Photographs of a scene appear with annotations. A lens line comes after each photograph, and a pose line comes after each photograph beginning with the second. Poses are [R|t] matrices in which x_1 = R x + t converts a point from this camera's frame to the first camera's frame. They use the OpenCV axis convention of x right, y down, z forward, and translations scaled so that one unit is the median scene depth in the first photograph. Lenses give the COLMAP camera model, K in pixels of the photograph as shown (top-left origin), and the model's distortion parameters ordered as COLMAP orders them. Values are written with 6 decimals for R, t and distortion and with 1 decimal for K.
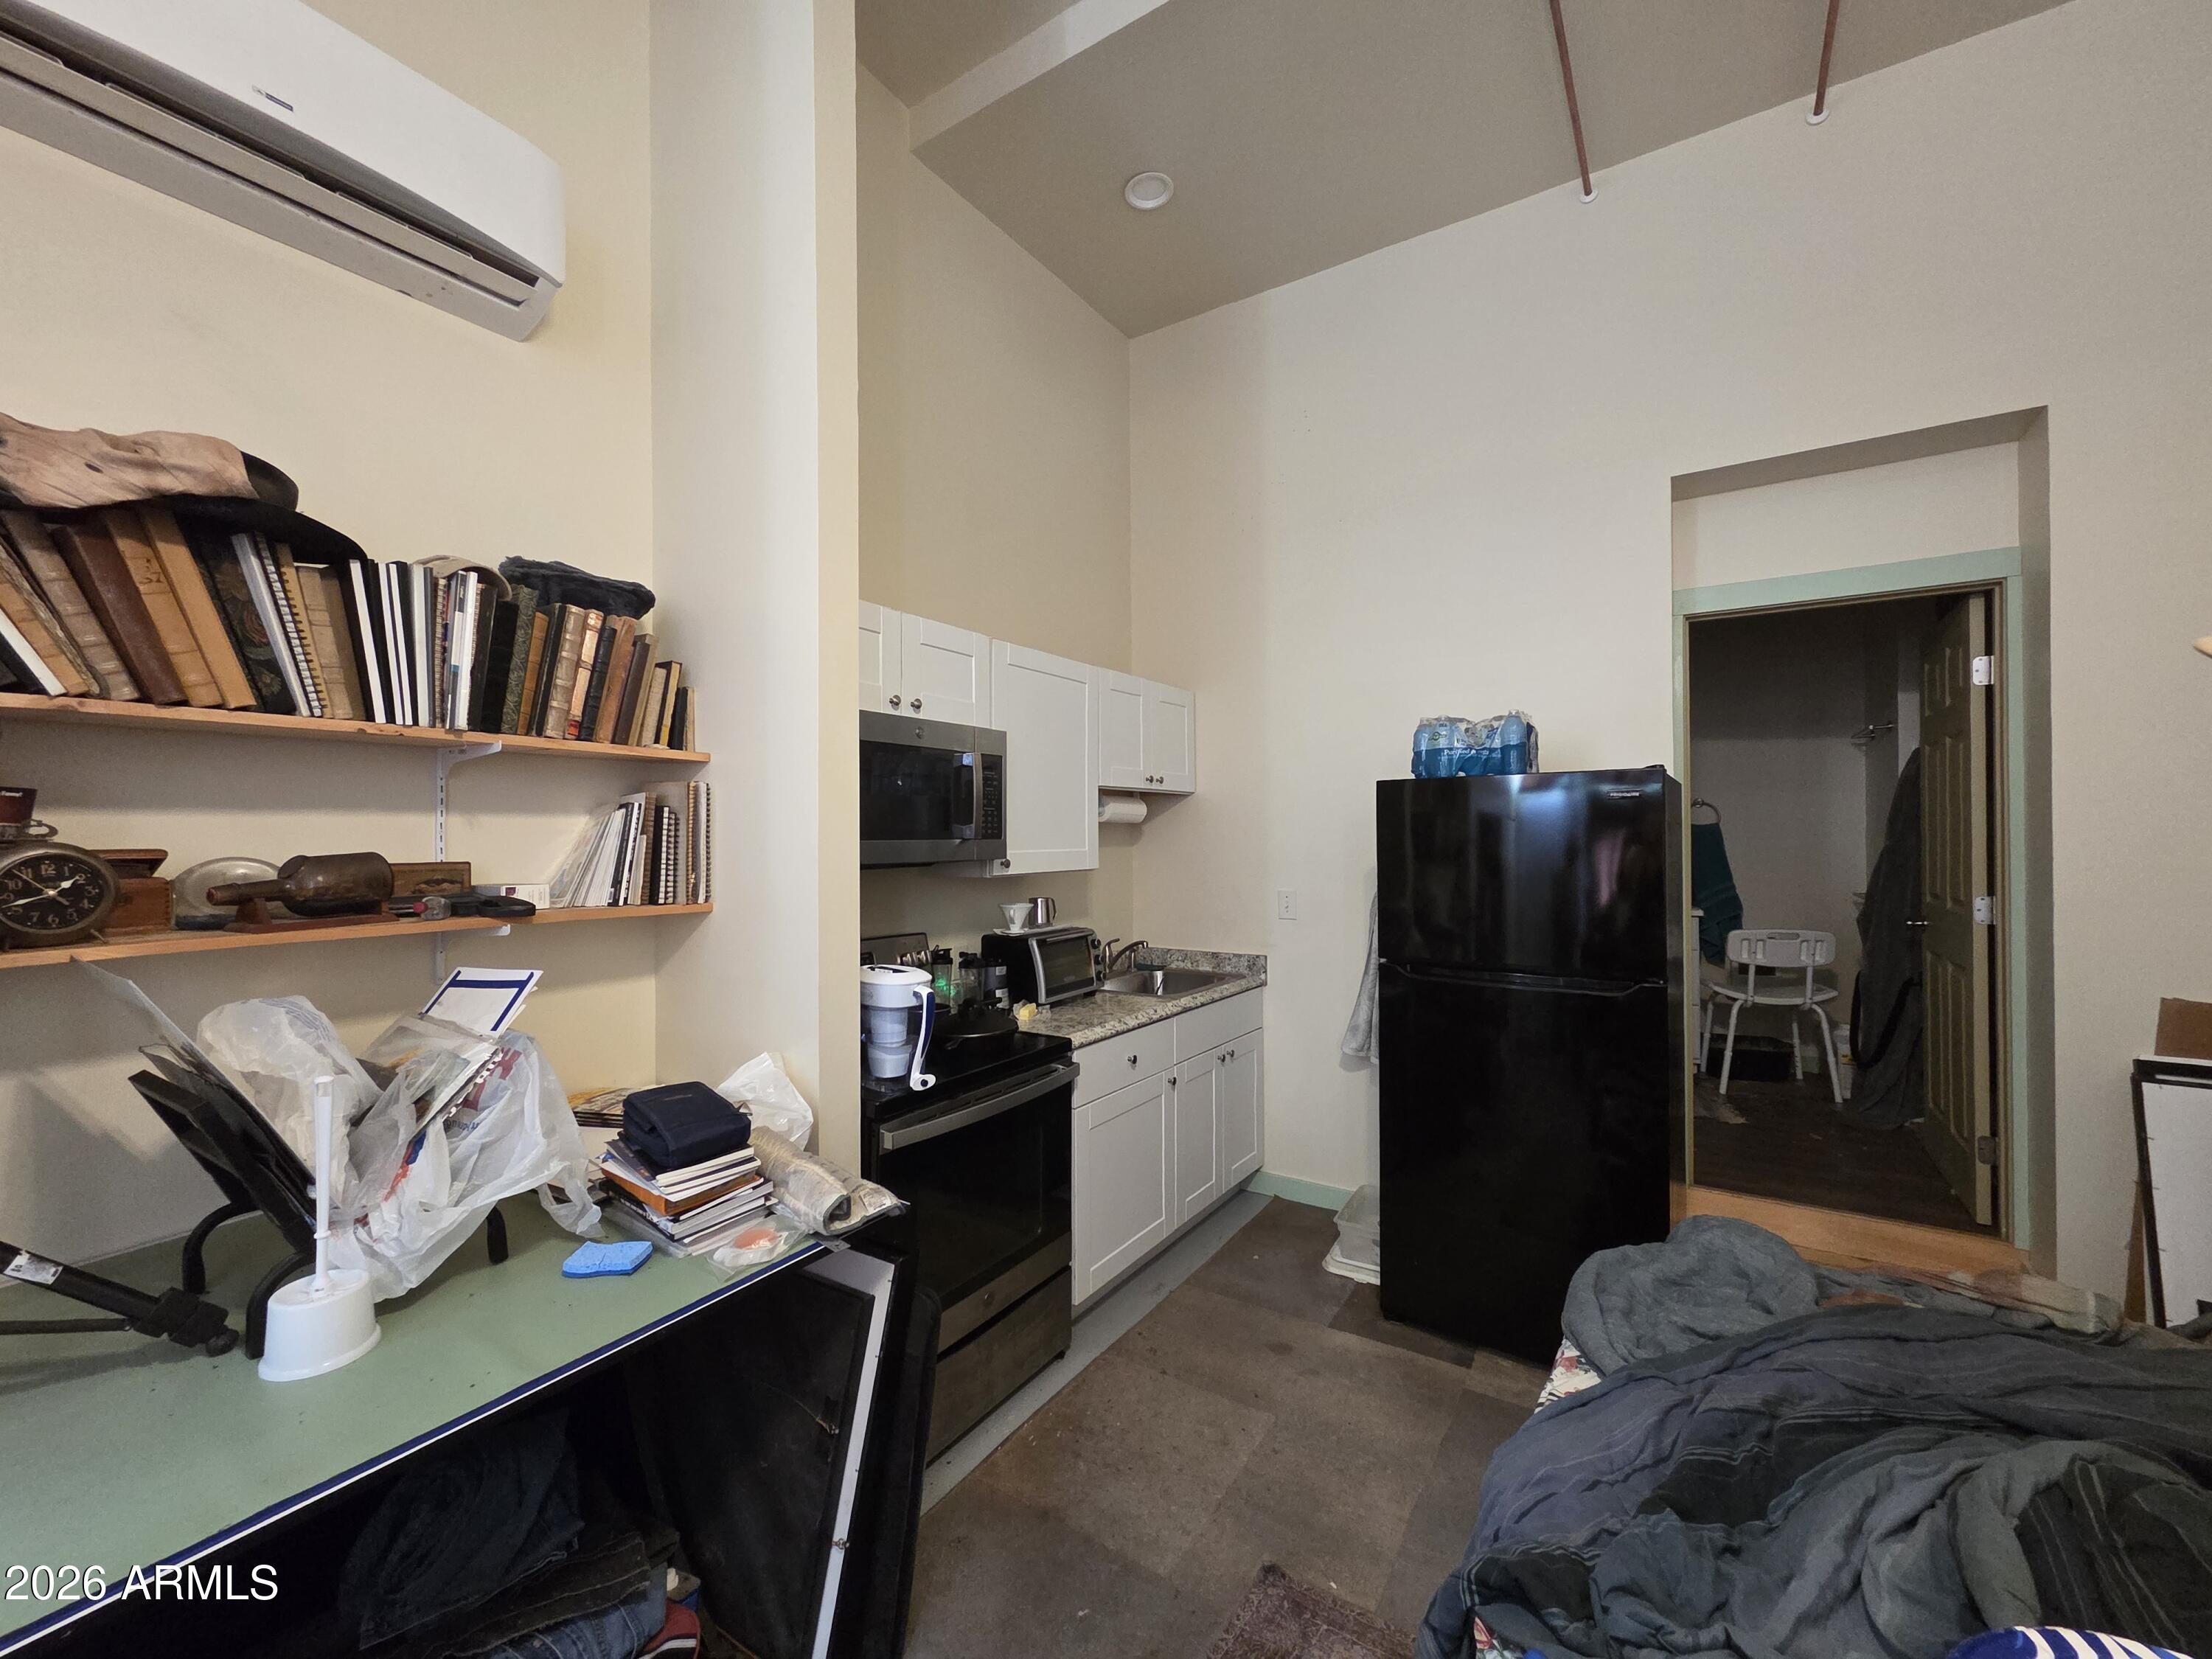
lens RADIAL K [[898.7, 0, 1106.0], [0, 898.7, 829.5], [0, 0, 1]] dist [0.001915, 0.000190]
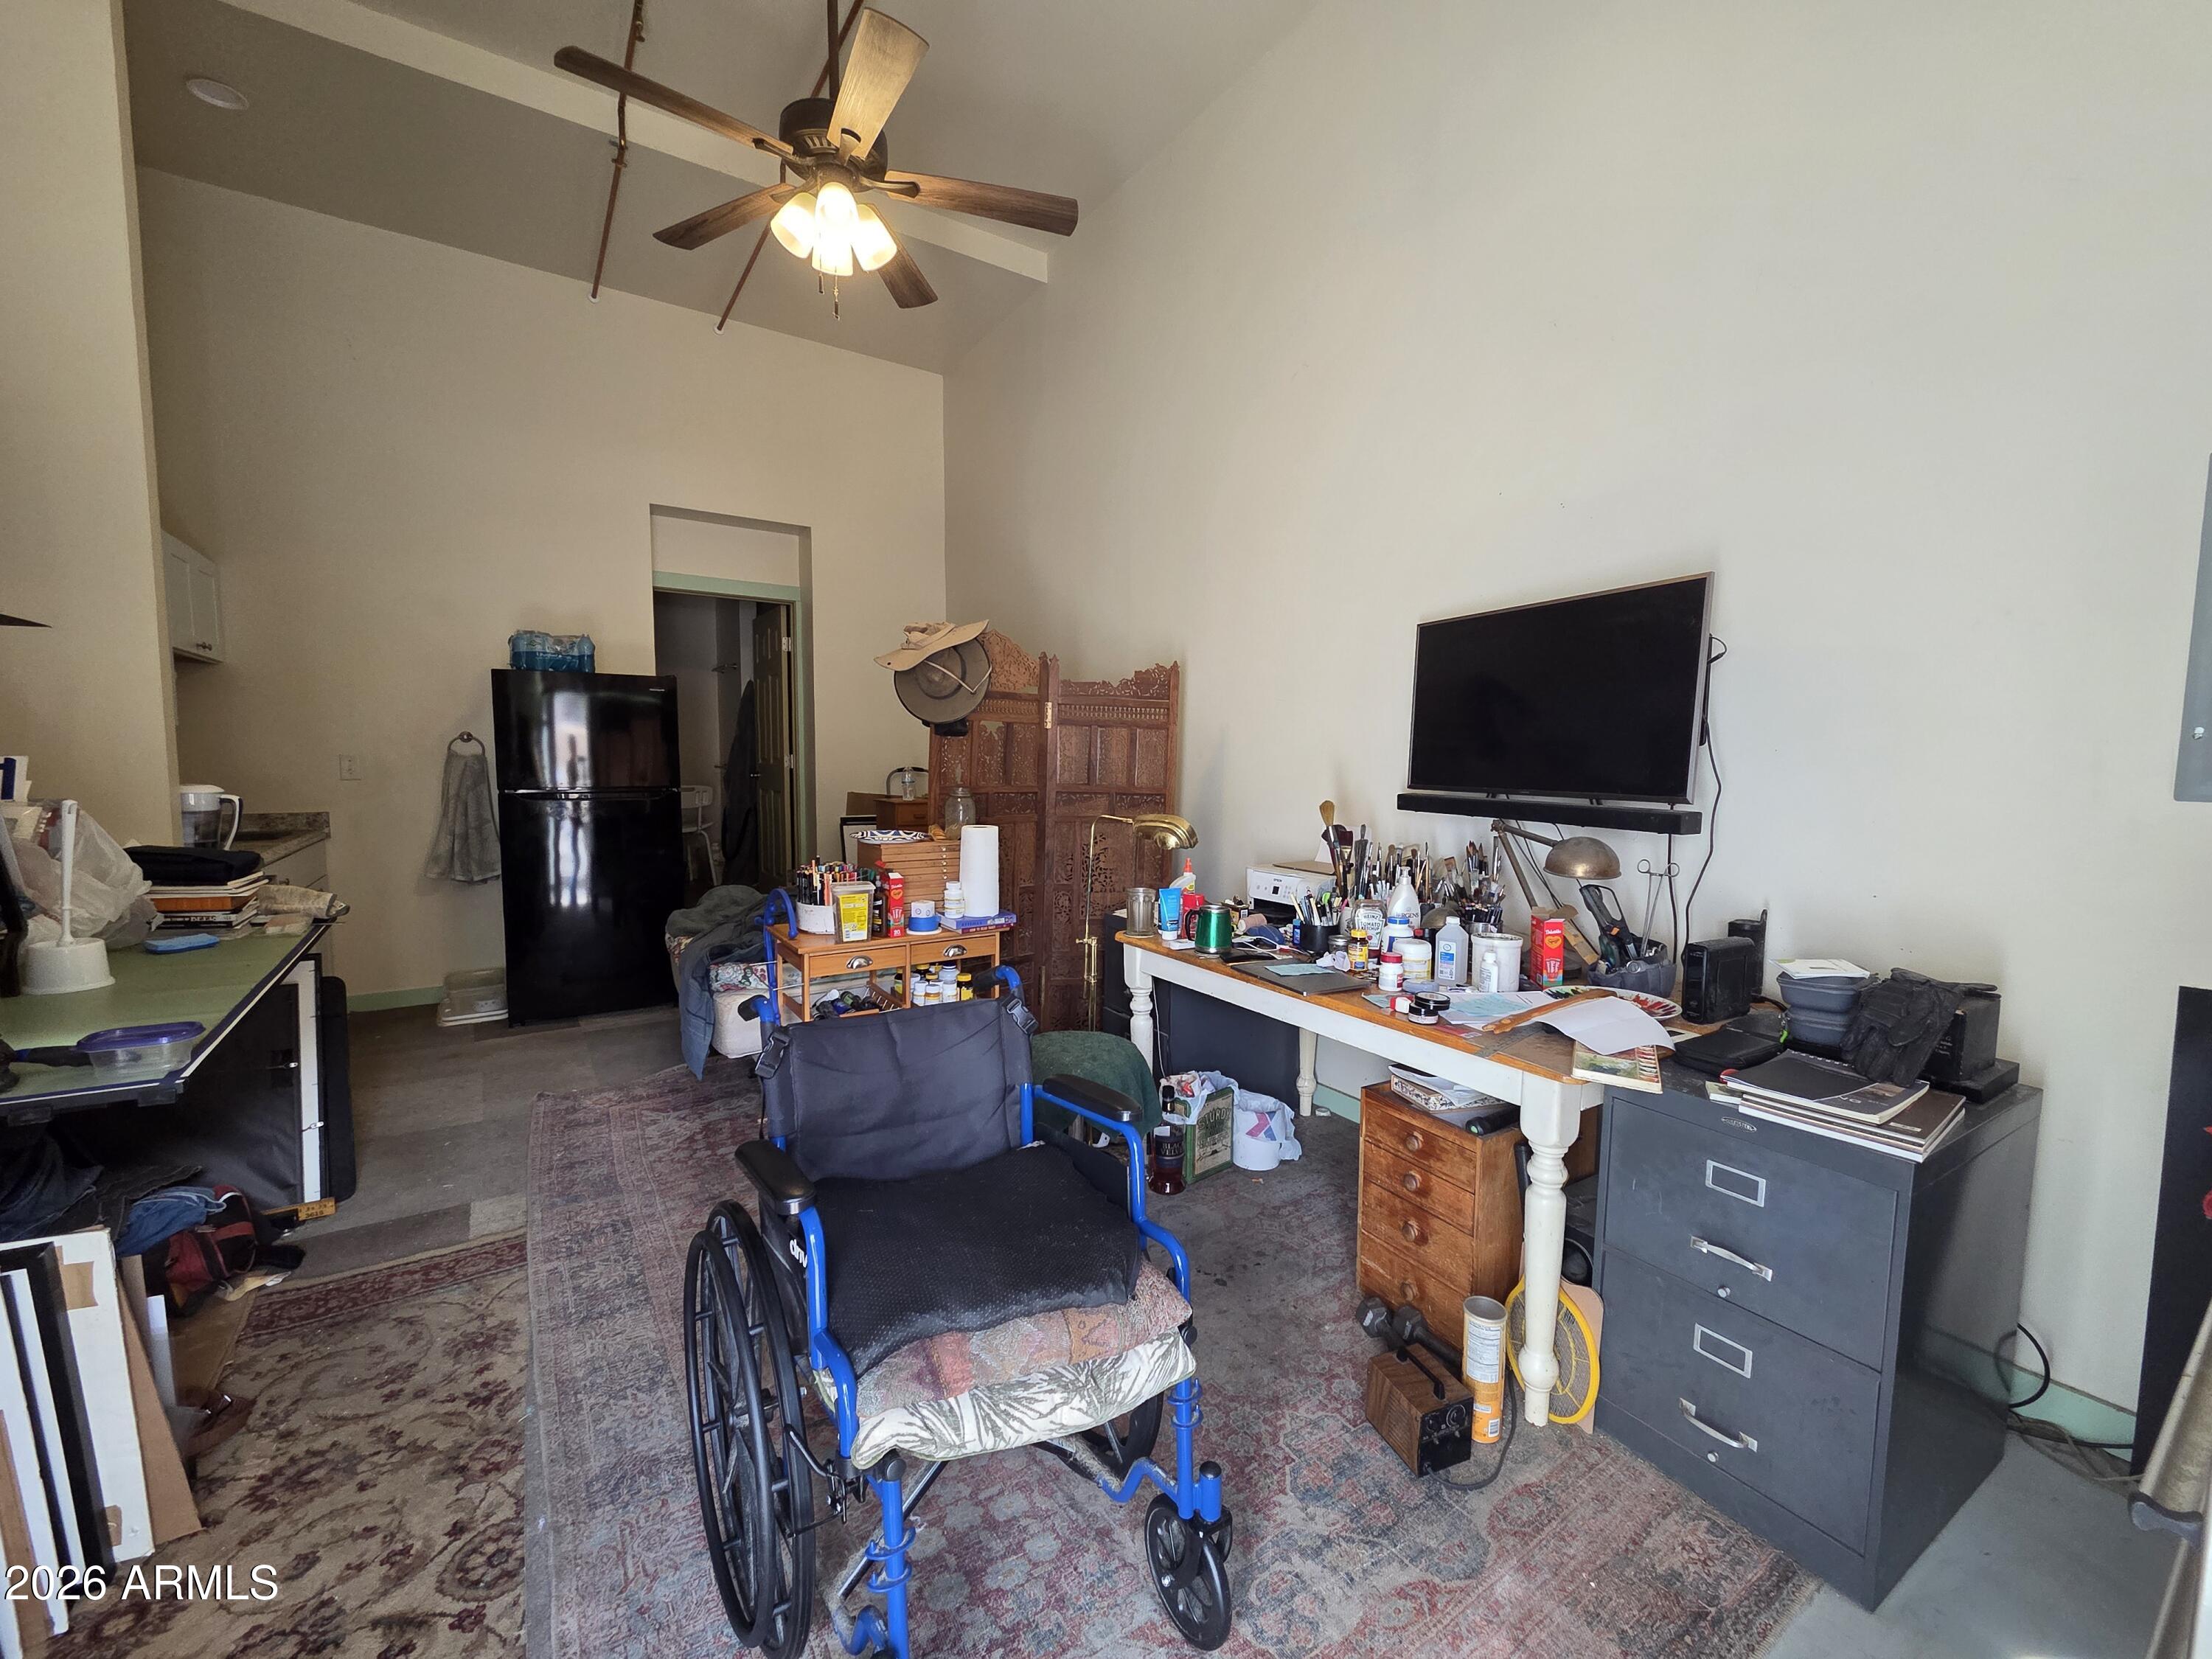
lens RADIAL K [[898.7, 0, 1106.0], [0, 898.7, 829.5], [0, 0, 1]] dist [0.001915, 0.000190]
pose [[0.385707, -0.062745, 0.920485, -0.650726], [-0.018083, 0.996979, 0.075536, 0.075240], [-0.922444, -0.045780, 0.383407, -0.470527]]
